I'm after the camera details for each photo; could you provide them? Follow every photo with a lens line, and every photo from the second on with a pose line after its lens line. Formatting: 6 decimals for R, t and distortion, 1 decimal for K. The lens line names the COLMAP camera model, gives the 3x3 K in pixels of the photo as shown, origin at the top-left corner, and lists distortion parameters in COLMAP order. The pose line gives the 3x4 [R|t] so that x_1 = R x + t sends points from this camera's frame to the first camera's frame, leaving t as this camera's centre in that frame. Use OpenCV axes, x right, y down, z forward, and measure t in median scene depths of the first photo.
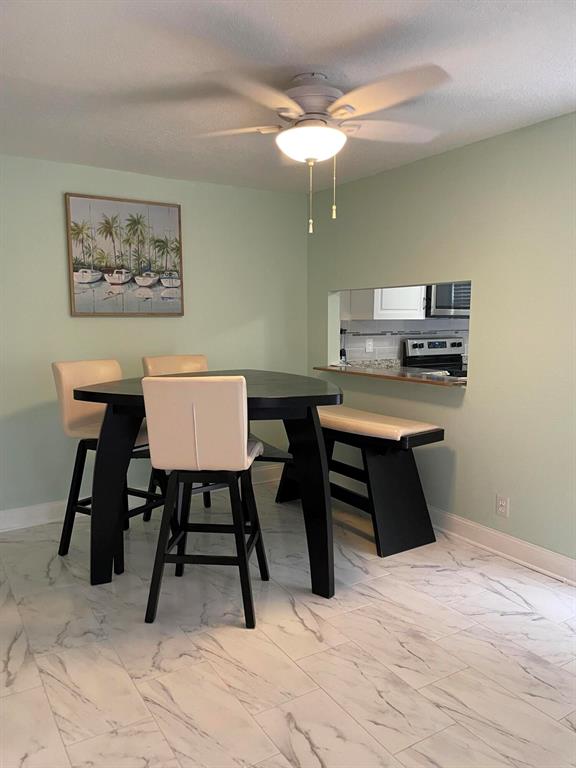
lens RADIAL K [[584.5, 0, 280.6], [0, 584.5, 383.0], [0, 0, 1]] dist [0.065109, -0.035975]
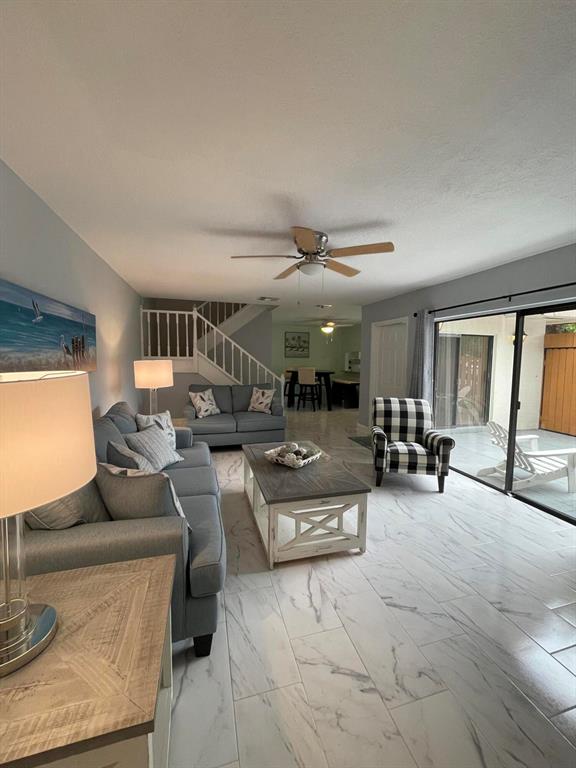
lens RADIAL K [[310.8, 0, 291.1], [0, 310.8, 381.4], [0, 0, 1]] dist [0.002903, 0.000815]
pose [[0.961594, 0.036463, -0.272044, 0.366586], [-0.045793, 0.998558, -0.028024, 0.141498], [0.270629, 0.039405, 0.961877, -1.341316]]
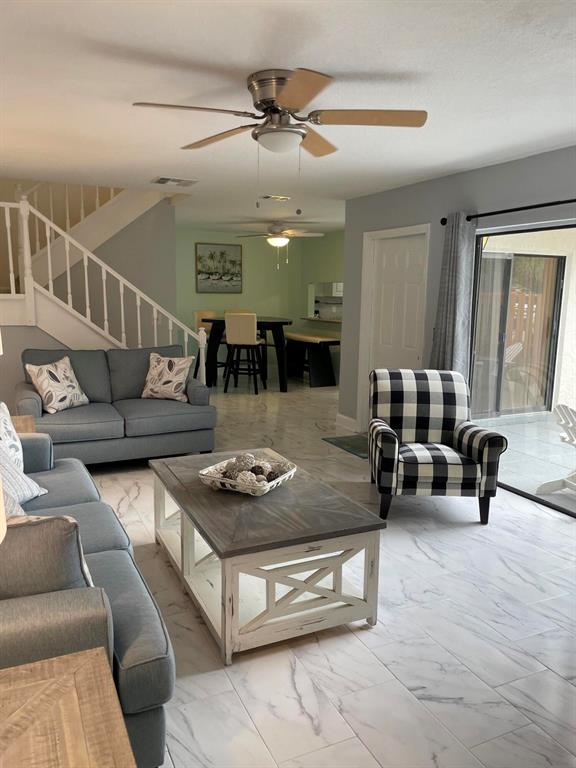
lens RADIAL K [[584.5, 0, 288.5], [0, 584.5, 389.9], [0, 0, 1]] dist [0.065109, -0.035975]
pose [[0.992435, 0.038373, -0.116621, 0.325731], [-0.031555, 0.997714, 0.059757, 0.131674], [0.118648, -0.055625, 0.991377, -1.398057]]
